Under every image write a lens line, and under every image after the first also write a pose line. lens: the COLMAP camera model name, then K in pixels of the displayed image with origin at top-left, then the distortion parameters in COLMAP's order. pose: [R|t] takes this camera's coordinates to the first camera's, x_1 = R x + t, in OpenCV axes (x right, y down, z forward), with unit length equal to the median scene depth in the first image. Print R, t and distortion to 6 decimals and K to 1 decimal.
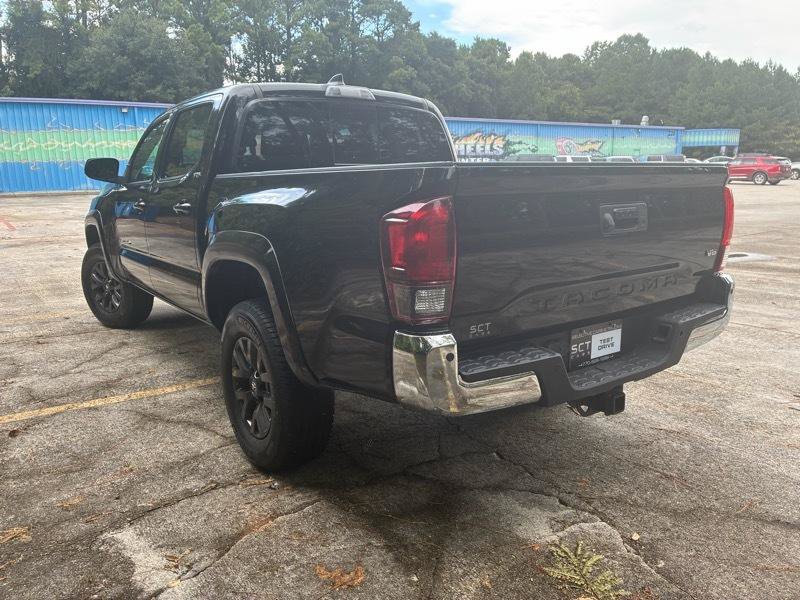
lens RADIAL K [[605.6, 0, 402.3], [0, 605.6, 292.9], [0, 0, 1]] dist [0.054387, -0.069626]
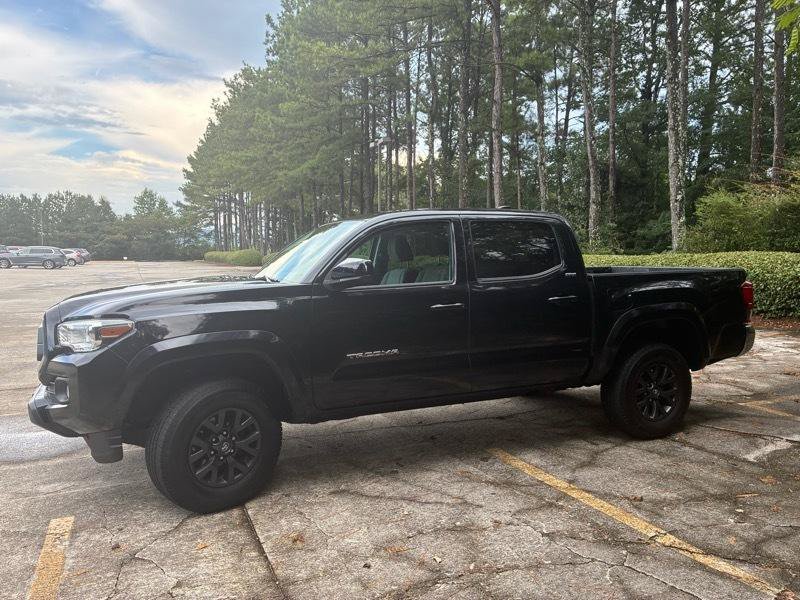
lens RADIAL K [[605.6, 0, 392.1], [0, 605.6, 302.2], [0, 0, 1]] dist [0.054387, -0.069626]
pose [[0.220679, -0.067199, 0.973029, -0.117349], [0.187847, 0.981875, 0.025207, -0.016013], [-0.957086, 0.177218, 0.229302, 0.071190]]
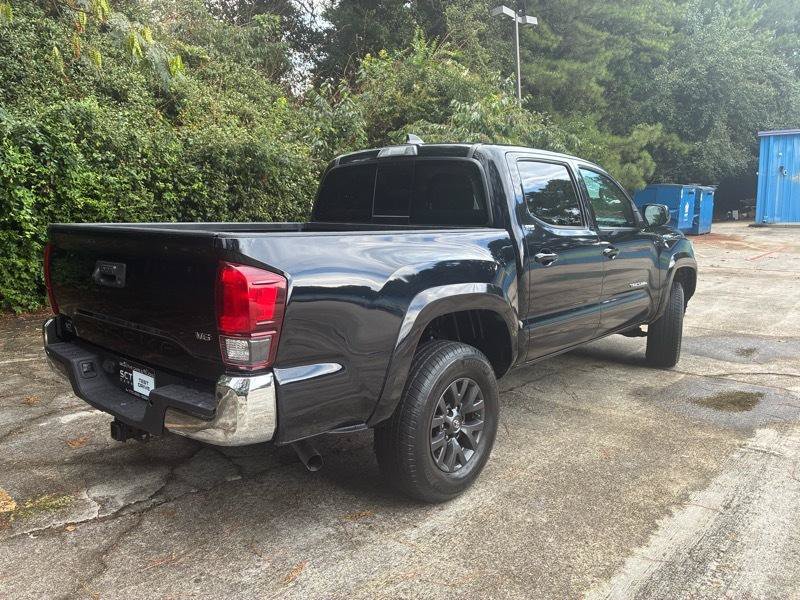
lens RADIAL K [[605.6, 0, 391.7], [0, 605.6, 293.5], [0, 0, 1]] dist [0.054387, -0.069626]
pose [[0.222177, 0.148640, -0.963610, 0.071819], [-0.189496, 0.976048, 0.106867, -0.013808], [0.956414, 0.158857, 0.245022, 0.054371]]
